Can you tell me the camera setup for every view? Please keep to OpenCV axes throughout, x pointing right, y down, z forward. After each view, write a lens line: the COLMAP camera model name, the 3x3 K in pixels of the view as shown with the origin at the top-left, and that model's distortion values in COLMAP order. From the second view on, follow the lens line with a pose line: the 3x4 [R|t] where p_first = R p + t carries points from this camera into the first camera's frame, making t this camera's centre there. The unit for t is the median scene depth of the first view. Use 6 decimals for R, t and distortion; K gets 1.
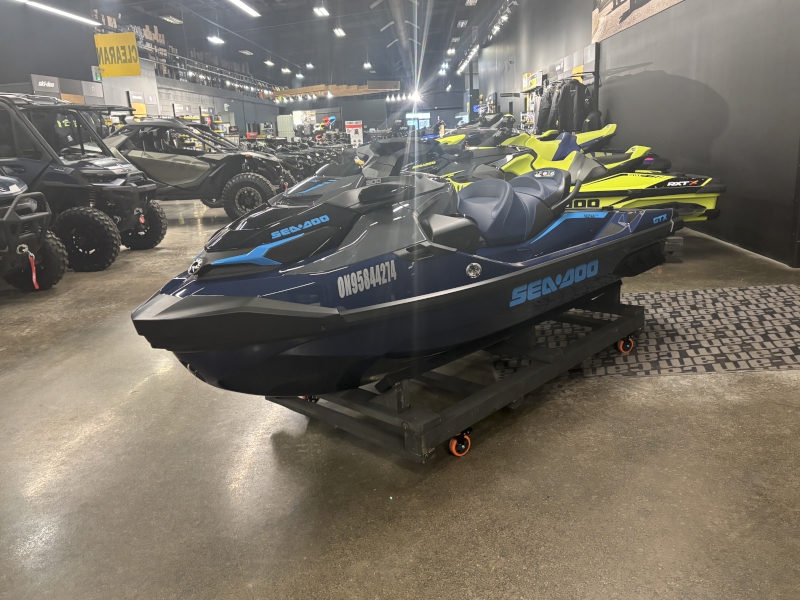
lens RADIAL K [[654.1, 0, 402.7], [0, 654.1, 299.9], [0, 0, 1]] dist [-0.010280, 0.004827]
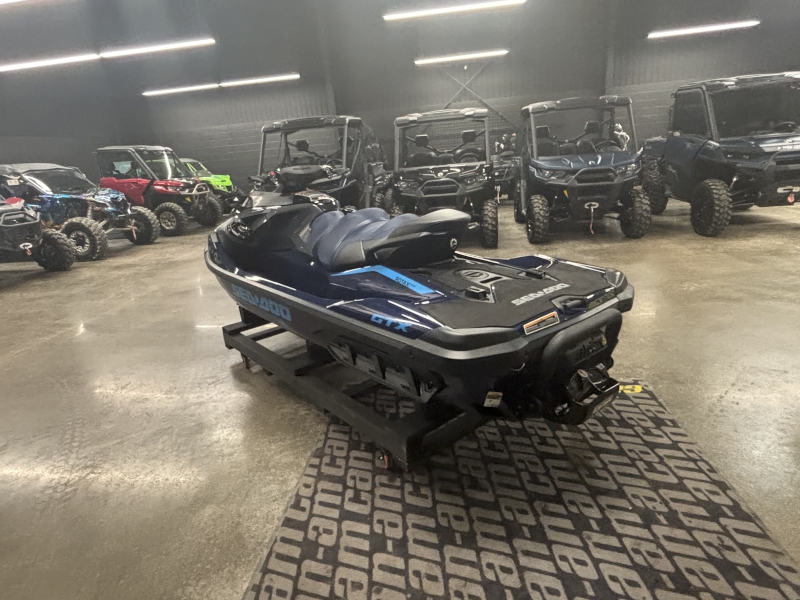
lens RADIAL K [[467.9, 0, 403.3], [0, 467.9, 294.6], [0, 0, 1]] dist [-0.002773, -0.001666]
pose [[-0.110378, 0.346952, -0.931365, 0.801469], [-0.164843, 0.917722, 0.361405, -0.314784], [0.980124, 0.193421, -0.044104, 1.030583]]
